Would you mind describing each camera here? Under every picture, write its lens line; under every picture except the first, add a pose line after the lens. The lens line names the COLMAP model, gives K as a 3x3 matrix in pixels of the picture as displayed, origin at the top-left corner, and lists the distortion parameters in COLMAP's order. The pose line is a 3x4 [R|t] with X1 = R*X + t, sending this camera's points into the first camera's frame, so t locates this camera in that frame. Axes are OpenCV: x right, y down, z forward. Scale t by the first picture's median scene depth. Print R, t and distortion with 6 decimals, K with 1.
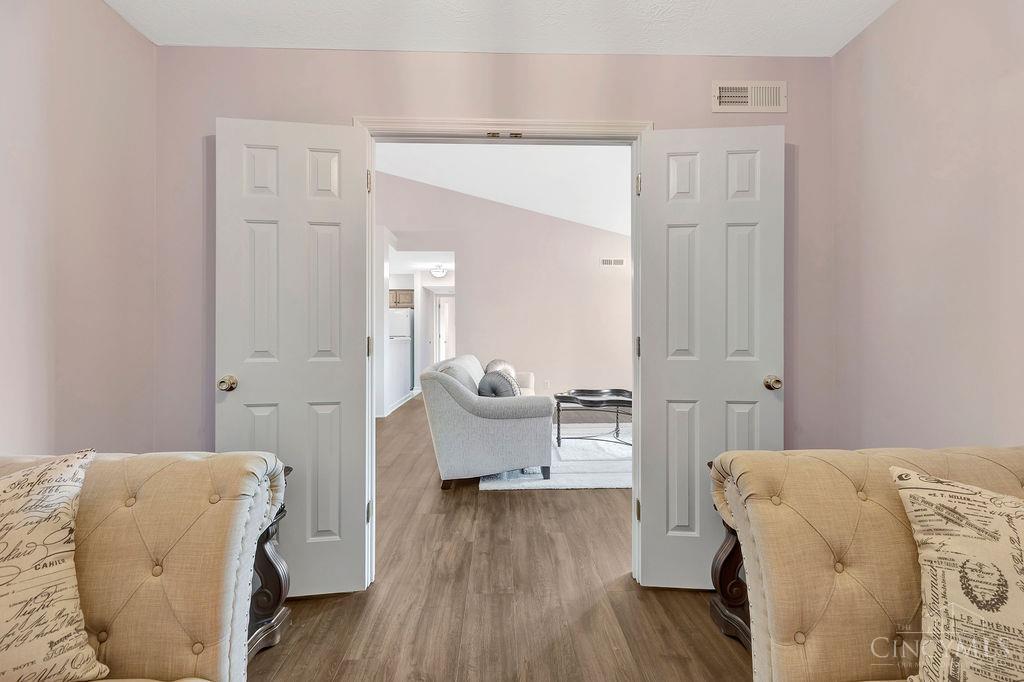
lens RADIAL K [[463.2, 0, 514.9], [0, 463.2, 338.2], [0, 0, 1]] dist [0.002575, -0.000029]
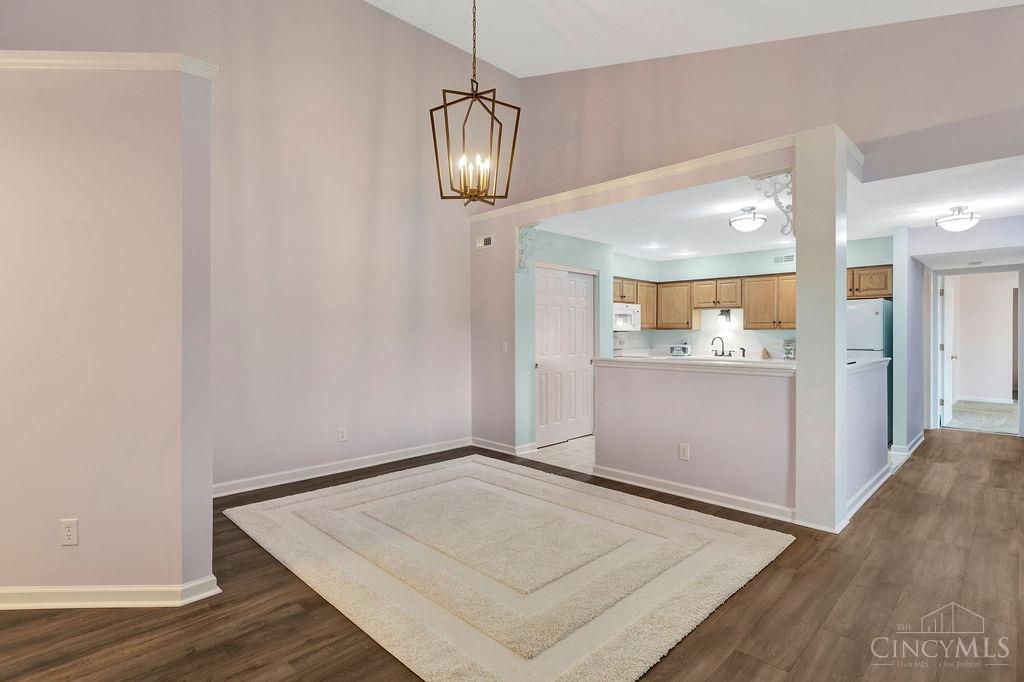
lens RADIAL K [[508.8, 0, 514.2], [0, 508.8, 337.7], [0, 0, 1]] dist [-0.000041, -0.000044]
pose [[0.686342, 0.001409, -0.727278, -0.095691], [-0.001026, 0.999999, 0.000969, -0.021103], [0.727278, 0.000081, 0.686342, 0.296784]]
